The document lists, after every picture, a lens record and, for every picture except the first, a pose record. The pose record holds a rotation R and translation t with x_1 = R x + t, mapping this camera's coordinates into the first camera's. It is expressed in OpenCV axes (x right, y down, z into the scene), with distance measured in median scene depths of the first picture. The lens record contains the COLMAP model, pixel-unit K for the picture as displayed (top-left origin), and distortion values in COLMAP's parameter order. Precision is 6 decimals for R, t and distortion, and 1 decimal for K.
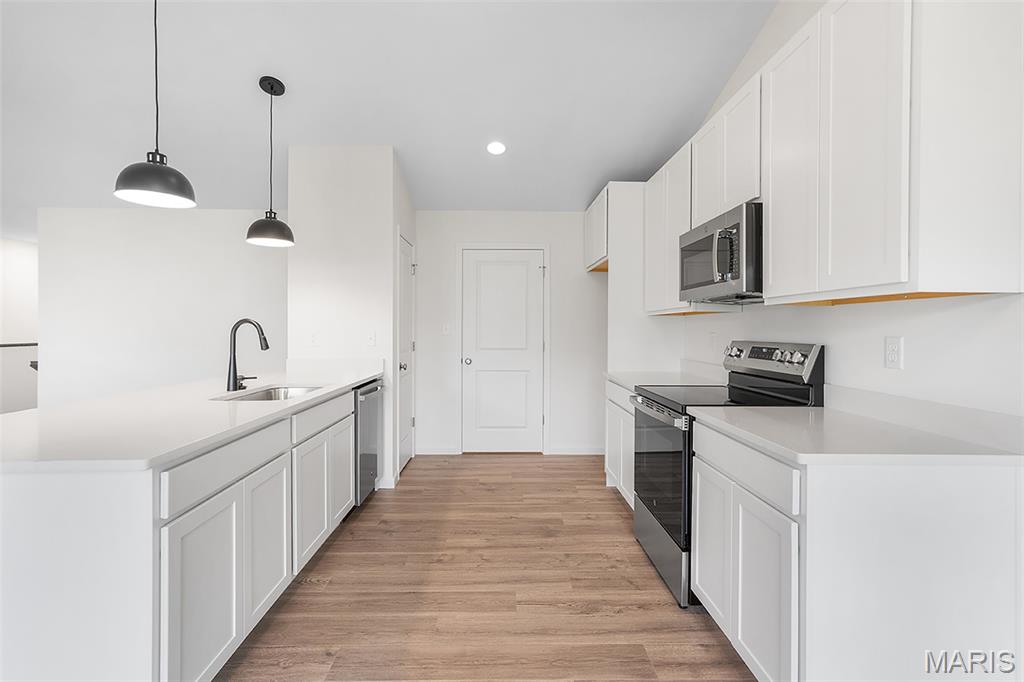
lens RADIAL K [[470.8, 0, 510.1], [0, 470.8, 335.5], [0, 0, 1]] dist [-0.008322, 0.009173]
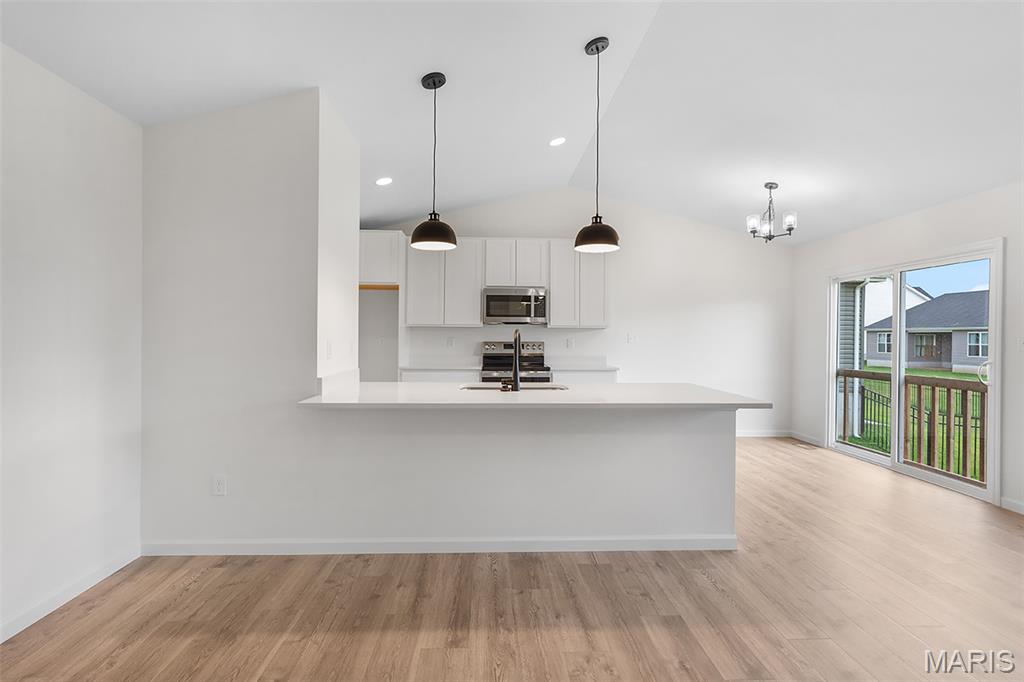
lens RADIAL K [[470.8, 0, 510.1], [0, 470.8, 335.5], [0, 0, 1]] dist [-0.008322, 0.009173]
pose [[-0.027497, -0.000912, 0.999621, -1.986103], [0.005013, 0.999987, 0.001050, -0.021917], [-0.999609, 0.005040, -0.027492, 1.183647]]
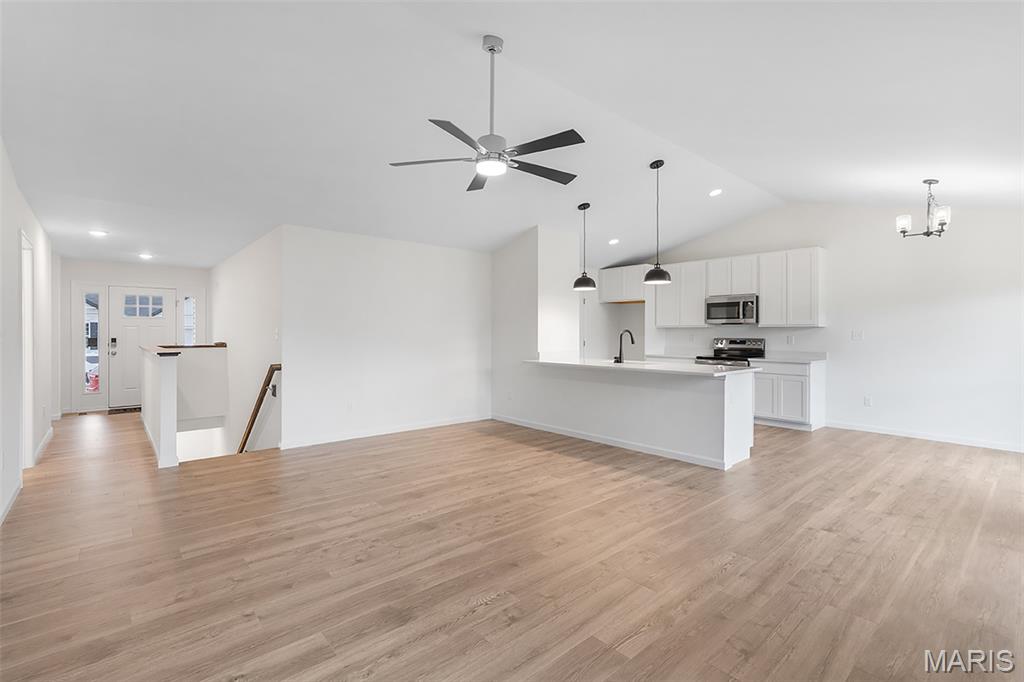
lens RADIAL K [[470.8, 0, 510.1], [0, 470.8, 335.5], [0, 0, 1]] dist [-0.008322, 0.009173]
pose [[0.764772, -0.003439, 0.644291, -2.678280], [0.008362, 0.999955, -0.004588, -0.002814], [-0.644246, 0.008896, 0.764766, -0.368002]]
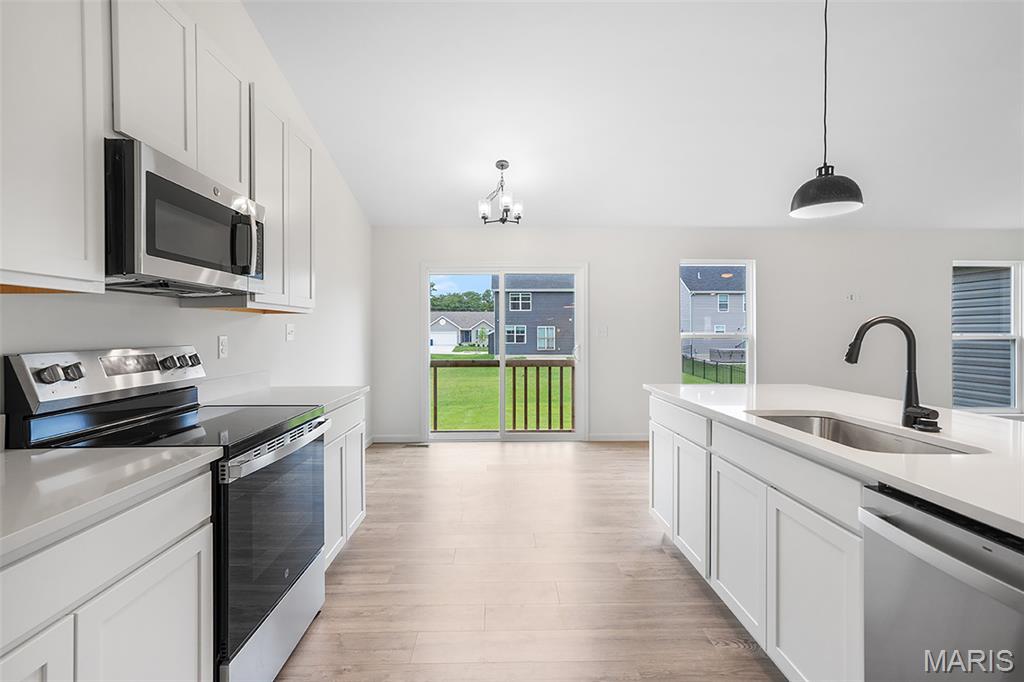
lens RADIAL K [[470.8, 0, 510.1], [0, 470.8, 335.5], [0, 0, 1]] dist [-0.008322, 0.009173]
pose [[-0.999935, -0.002555, -0.011097, -0.023956], [-0.002846, 0.999652, 0.026225, -0.031972], [0.011026, 0.026255, -0.999594, 1.853614]]
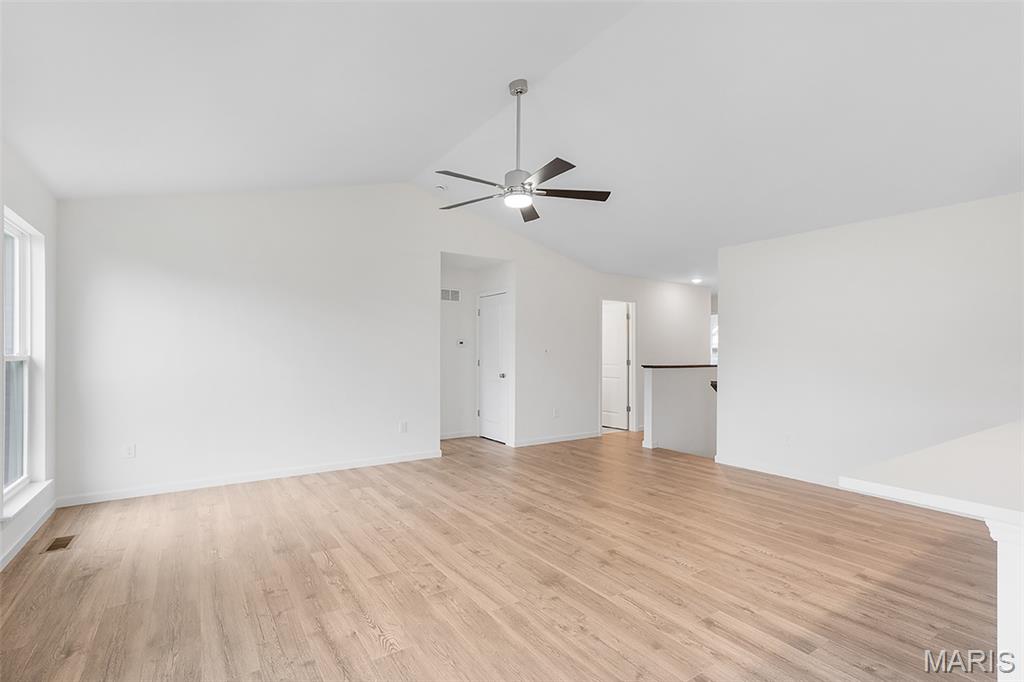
lens RADIAL K [[478.1, 0, 510.0], [0, 478.1, 349.3], [0, 0, 1]] dist [-0.002840, 0.001041]
pose [[0.543817, -0.000904, -0.839203, -0.605420], [-0.018739, 0.999737, -0.013220, 0.002060], [0.838994, 0.022915, 0.543658, -0.140252]]
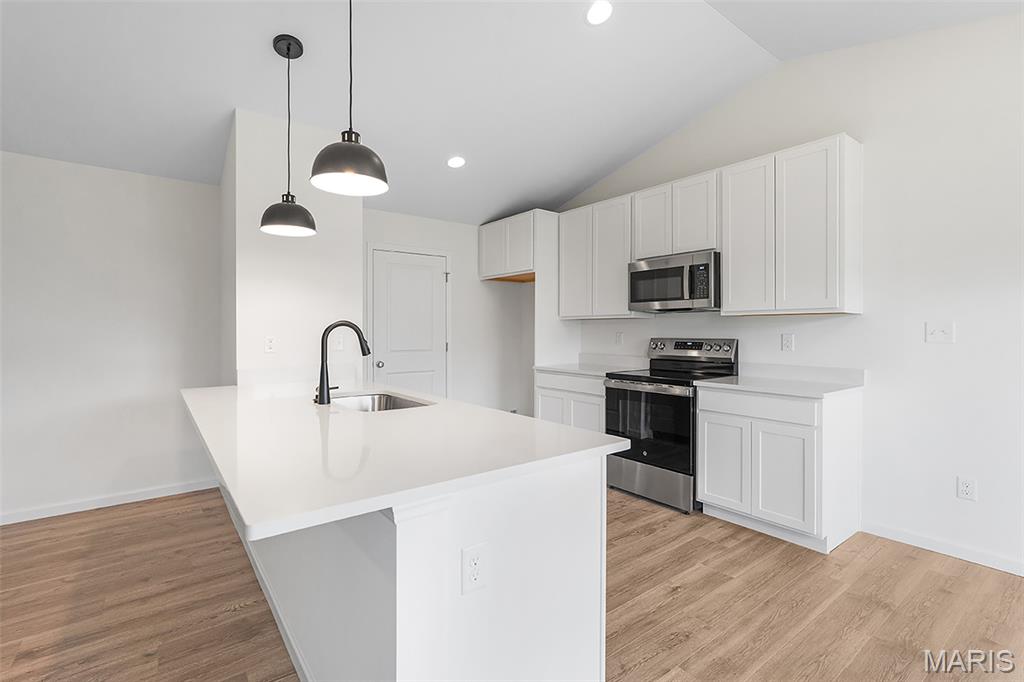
lens RADIAL K [[470.8, 0, 510.1], [0, 470.8, 335.5], [0, 0, 1]] dist [-0.008322, 0.009173]
pose [[0.808589, -0.010659, 0.588277, -0.926121], [0.012325, 0.999923, 0.001176, -0.005791], [-0.588244, 0.006299, 0.808659, 0.100278]]
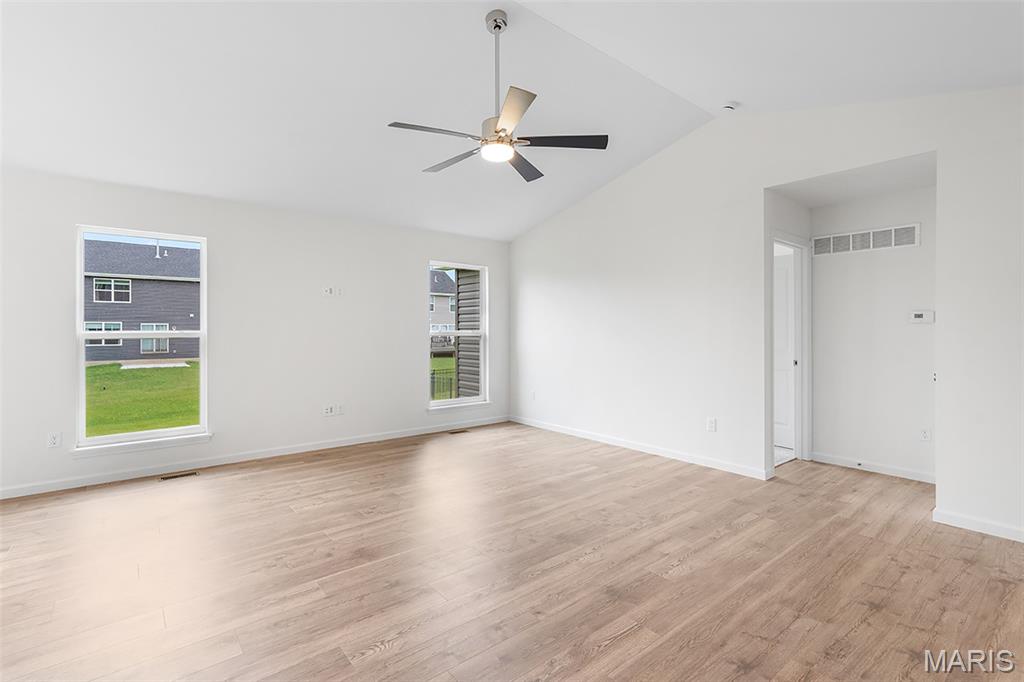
lens RADIAL K [[475.6, 0, 505.7], [0, 475.6, 331.7], [0, 0, 1]] dist [-0.003796, -0.000044]
pose [[-0.787964, 0.001063, -0.615720, -1.079392], [-0.011832, 0.999788, 0.016868, -0.026076], [0.615607, 0.020577, -0.787784, 1.720358]]
